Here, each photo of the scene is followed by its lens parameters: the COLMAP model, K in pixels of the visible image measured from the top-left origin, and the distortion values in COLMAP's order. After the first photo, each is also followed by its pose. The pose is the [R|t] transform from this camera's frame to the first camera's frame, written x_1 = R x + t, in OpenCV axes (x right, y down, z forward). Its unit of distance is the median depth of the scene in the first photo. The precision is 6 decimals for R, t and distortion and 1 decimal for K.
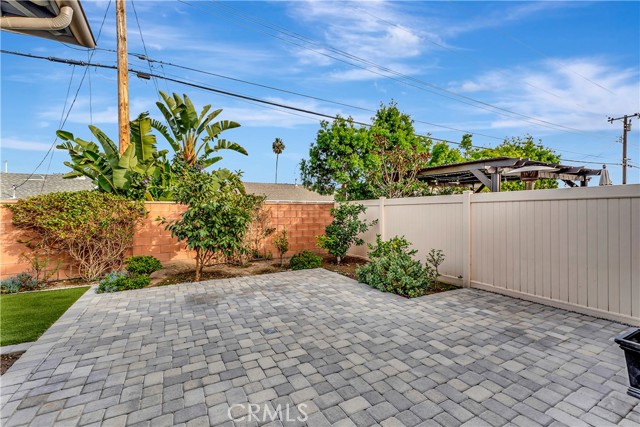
lens RADIAL K [[277.1, 0, 320.0], [0, 277.1, 213.5], [0, 0, 1]] dist [0.003963, 0.000639]
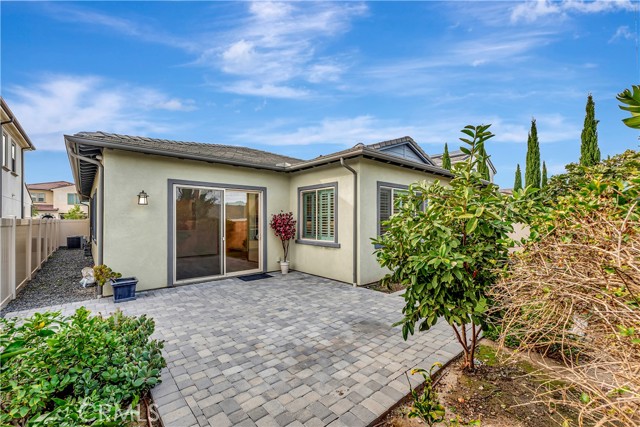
lens RADIAL K [[272.5, 0, 320.0], [0, 272.5, 213.5], [0, 0, 1]] dist [0.003346, 0.000099]
pose [[-0.978847, 0.005886, -0.204509, -0.069026], [0.009144, 0.999846, -0.014986, -0.079063], [0.204389, -0.016539, -0.978750, 2.176871]]
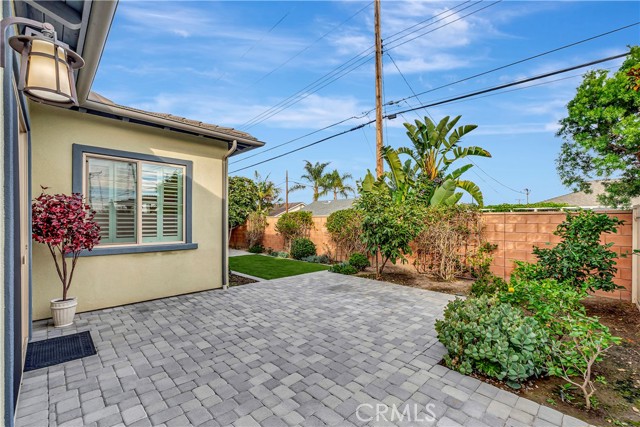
lens RADIAL K [[276.3, 0, 324.6], [0, 276.3, 225.2], [0, 0, 1]] dist [0.002145, 0.000139]
pose [[0.276486, 0.024006, -0.960718, 0.979315], [-0.009471, 0.999707, 0.022255, -0.034233], [0.960971, 0.002946, 0.276633, 0.640641]]
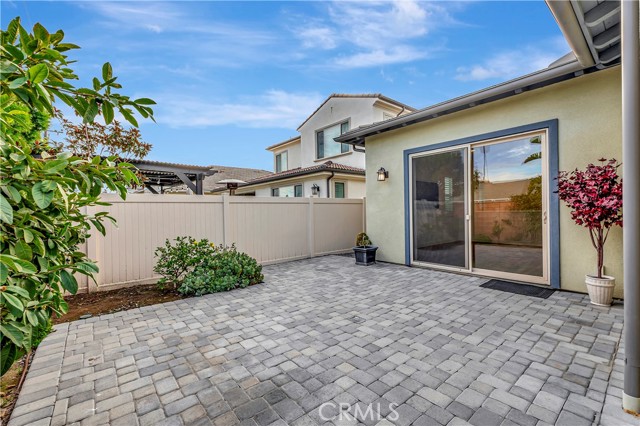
lens RADIAL K [[277.1, 0, 320.0], [0, 277.1, 213.0], [0, 0, 1]] dist [0.003963, 0.000639]
pose [[-0.181350, 0.004858, 0.983407, -0.991183], [0.026018, 0.999661, -0.000141, 0.023580], [-0.983074, 0.025561, -0.181415, 1.111608]]
